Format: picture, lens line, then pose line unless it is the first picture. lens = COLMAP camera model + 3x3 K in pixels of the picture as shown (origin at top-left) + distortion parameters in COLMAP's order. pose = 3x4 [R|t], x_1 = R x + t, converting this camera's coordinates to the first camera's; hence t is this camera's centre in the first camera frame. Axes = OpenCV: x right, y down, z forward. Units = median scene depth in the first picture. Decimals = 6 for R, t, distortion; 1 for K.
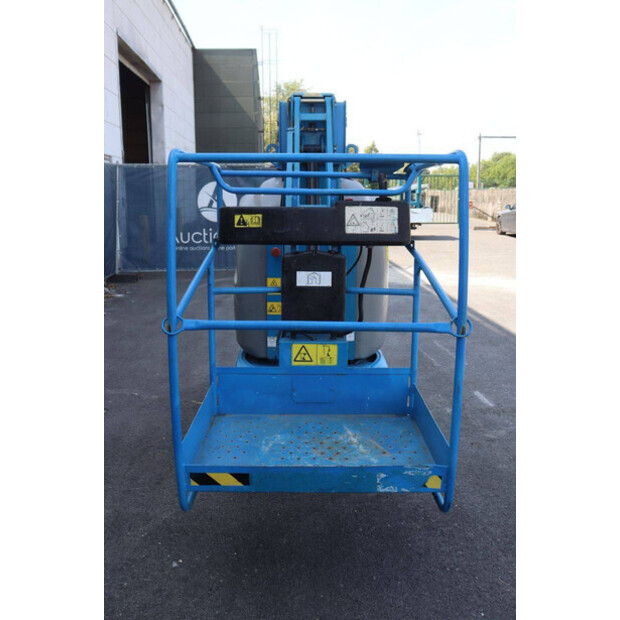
lens RADIAL K [[605.2, 0, 309.5], [0, 605.2, 301.3], [0, 0, 1]] dist [-0.068318, 0.000000]
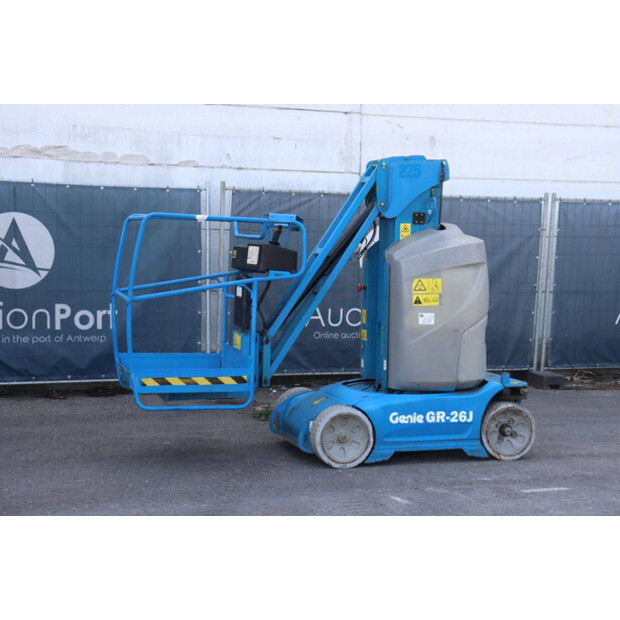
lens RADIAL K [[1082.9, 0, 322.2], [0, 1082.9, 310.0], [0, 0, 1]] dist [0.216806, 0.000000]
pose [[0.281374, 0.068139, -0.957176, 2.758512], [-0.192442, 0.981218, 0.013280, -0.068989], [0.940103, 0.180464, 0.289203, 0.399622]]
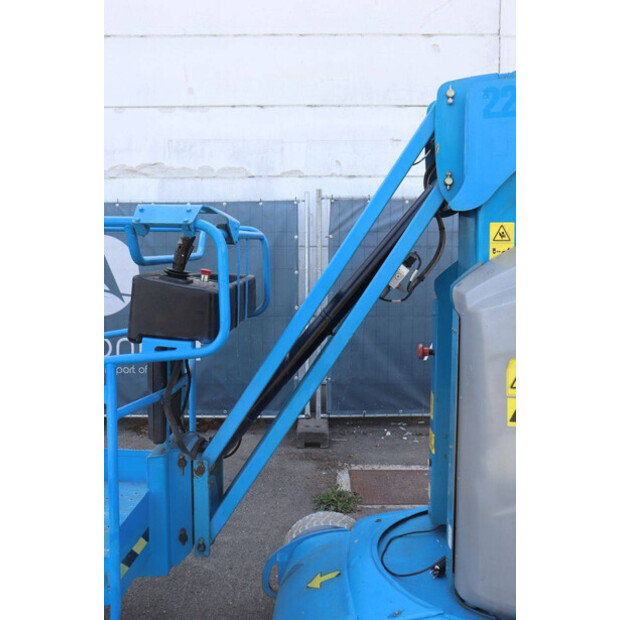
lens RADIAL K [[605.2, 0, 313.4], [0, 605.2, 301.5], [0, 0, 1]] dist [-0.068318, 0.000000]
pose [[-0.067054, 0.082822, -0.994306, 0.786081], [-0.179359, 0.979314, 0.093669, -0.232995], [0.981496, 0.184619, -0.050812, 1.228079]]
